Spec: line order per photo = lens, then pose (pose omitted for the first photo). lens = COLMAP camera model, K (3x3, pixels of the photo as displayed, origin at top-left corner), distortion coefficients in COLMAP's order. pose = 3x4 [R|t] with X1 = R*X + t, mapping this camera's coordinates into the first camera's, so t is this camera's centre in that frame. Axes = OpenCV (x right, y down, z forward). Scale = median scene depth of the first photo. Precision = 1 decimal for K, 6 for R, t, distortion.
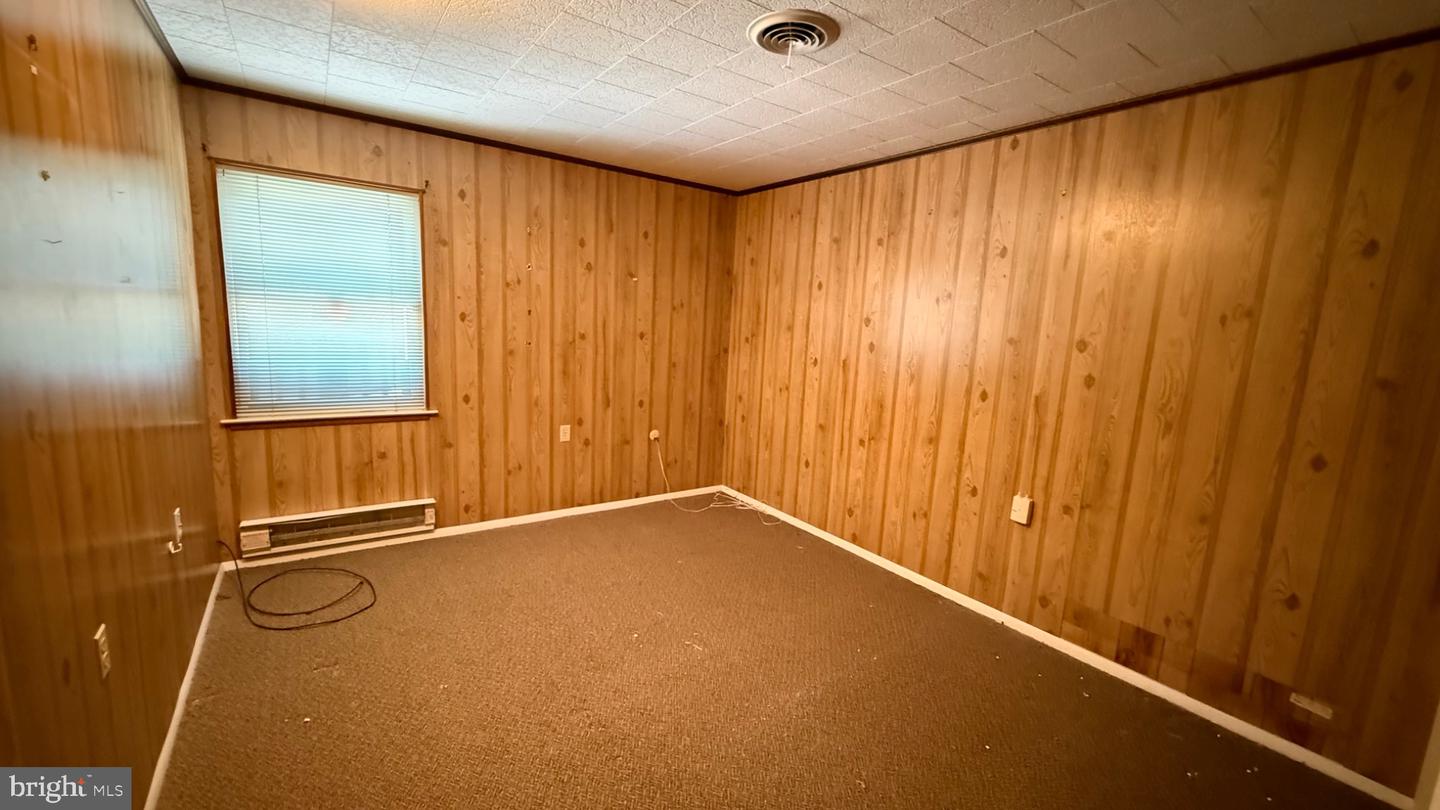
lens RADIAL K [[574.5, 0, 718.1], [0, 574.5, 409.1], [0, 0, 1]] dist [-0.000868, 0.000174]
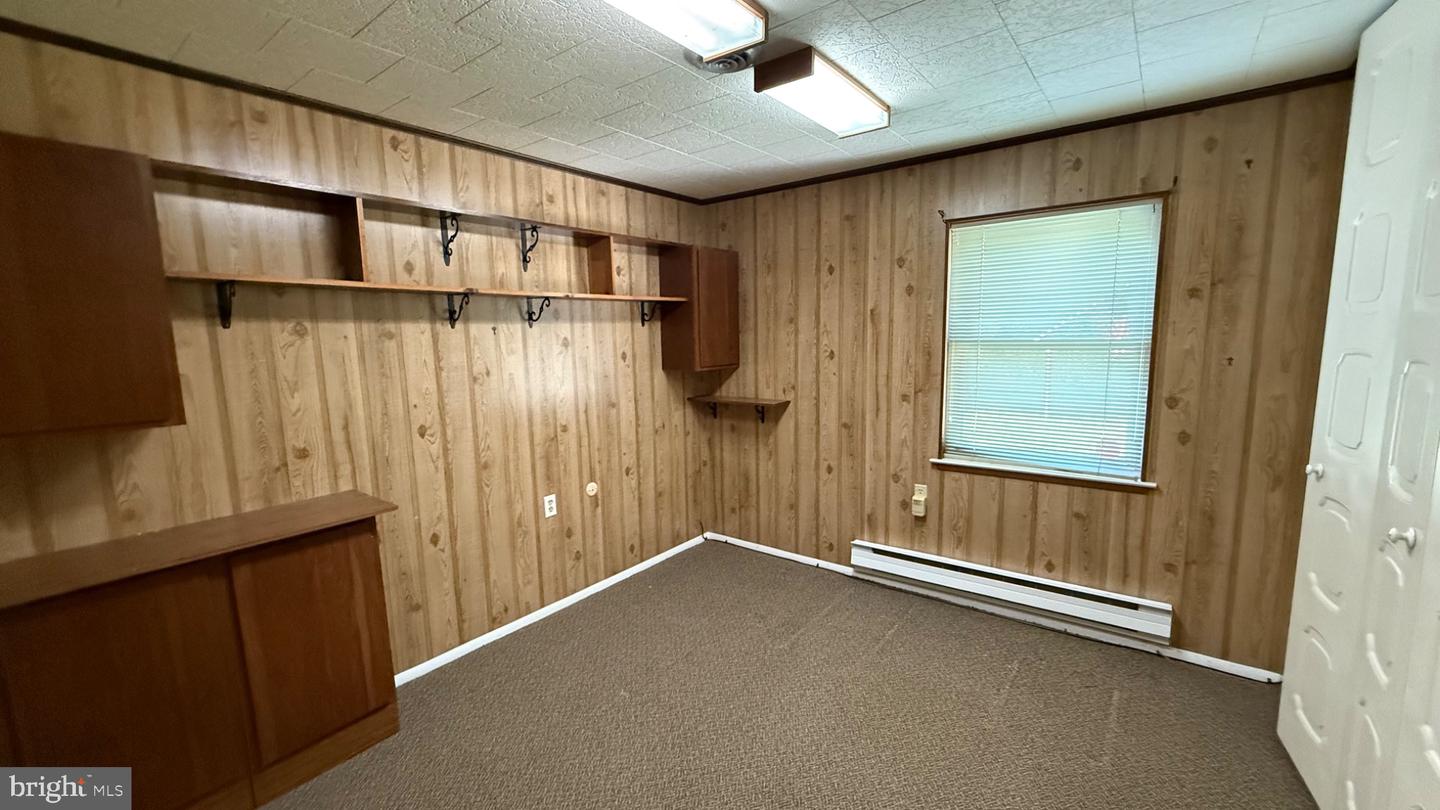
lens RADIAL K [[574.5, 0, 719.1], [0, 574.5, 414.0], [0, 0, 1]] dist [-0.000868, 0.000174]
pose [[0.953375, -0.115994, 0.278605, -0.324104], [0.121564, 0.992580, -0.002739, -0.152748], [-0.276220, 0.036479, 0.960402, 0.221517]]
